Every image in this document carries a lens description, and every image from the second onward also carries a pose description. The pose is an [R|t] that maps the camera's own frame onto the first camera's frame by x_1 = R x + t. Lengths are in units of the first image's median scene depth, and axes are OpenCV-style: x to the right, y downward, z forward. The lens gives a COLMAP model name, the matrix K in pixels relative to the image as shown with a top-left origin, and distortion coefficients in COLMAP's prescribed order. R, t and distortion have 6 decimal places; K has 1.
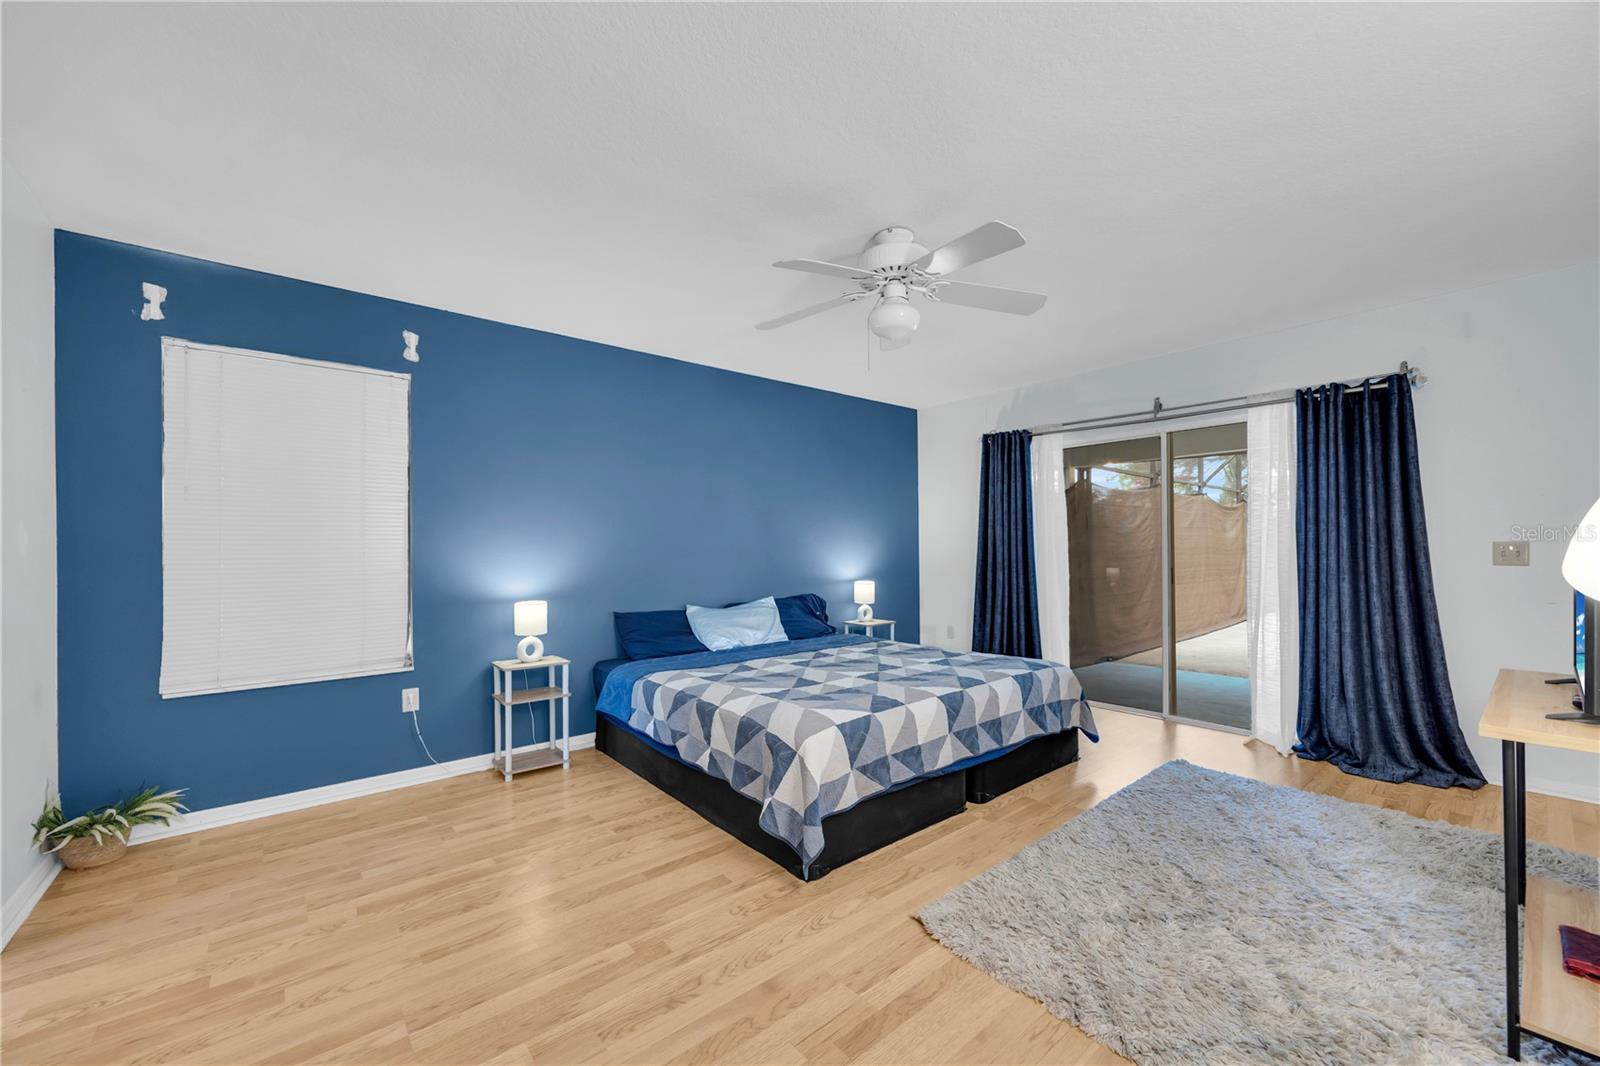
lens RADIAL K [[620.5, 0, 787.1], [0, 620.5, 543.3], [0, 0, 1]] dist [-0.000110, -0.000407]
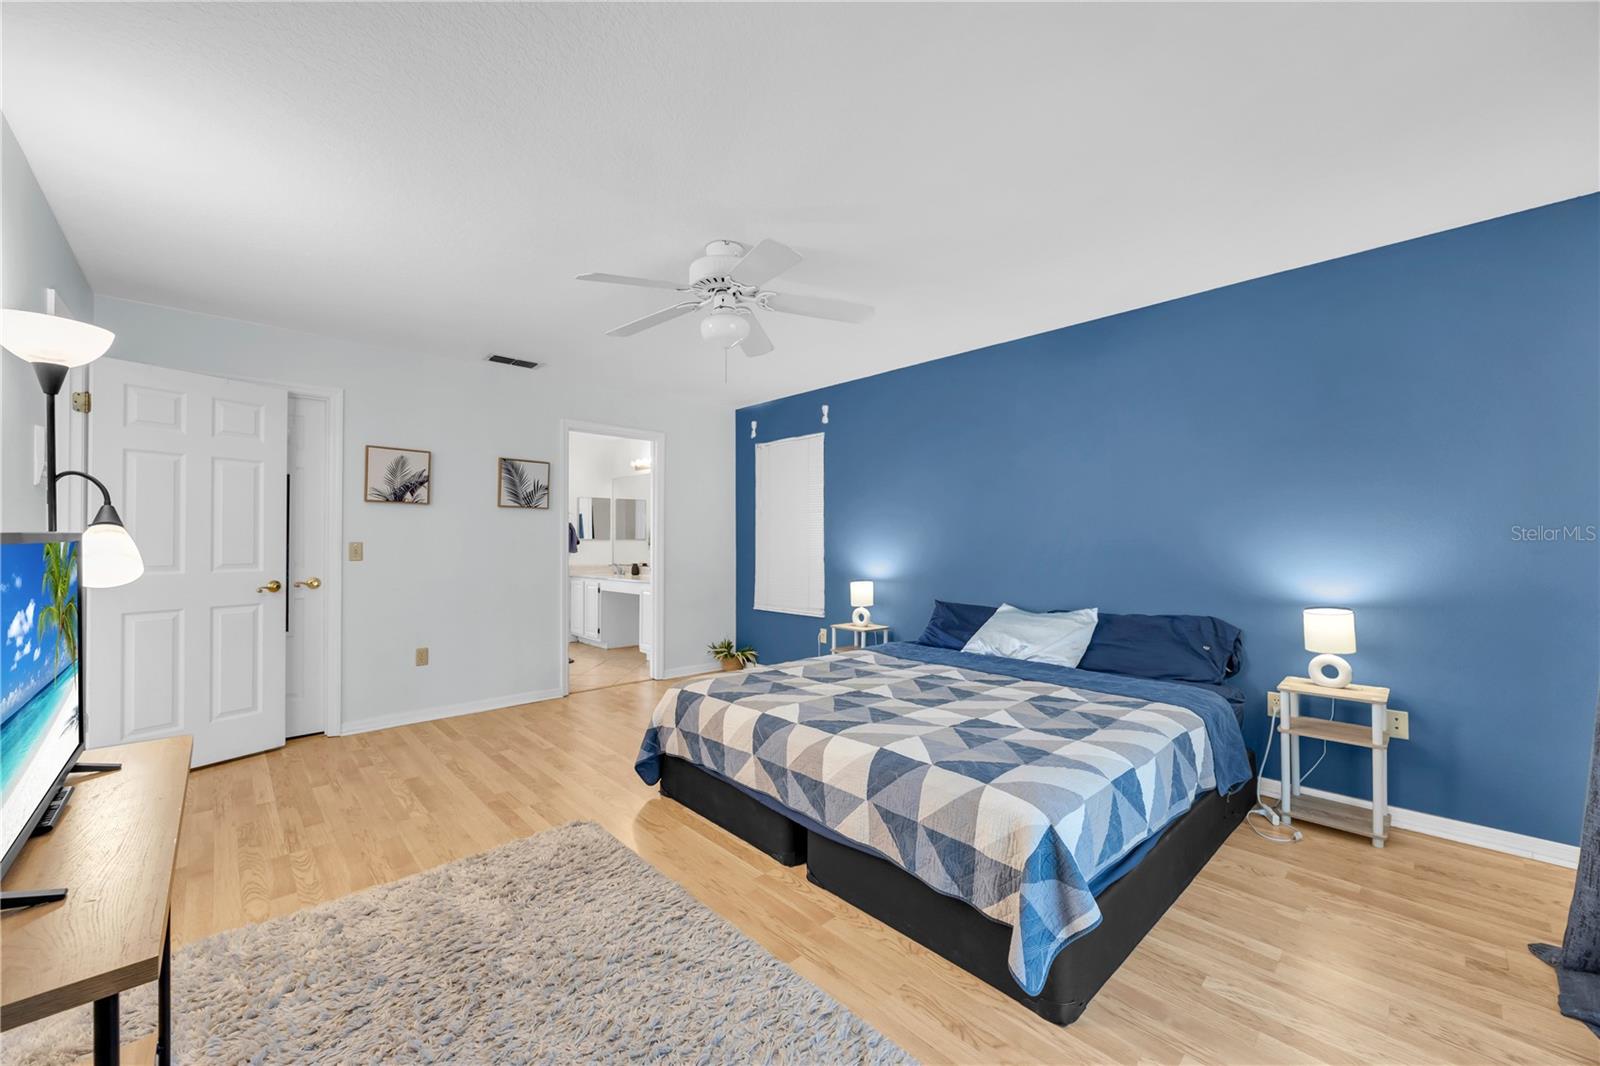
lens RADIAL K [[620.5, 0, 787.7], [0, 620.5, 531.5], [0, 0, 1]] dist [-0.000110, -0.000407]
pose [[0.055216, -0.004840, -0.998463, 0.969971], [0.006504, 0.999969, -0.004487, -0.013960], [0.998453, -0.006246, 0.055246, 0.826671]]
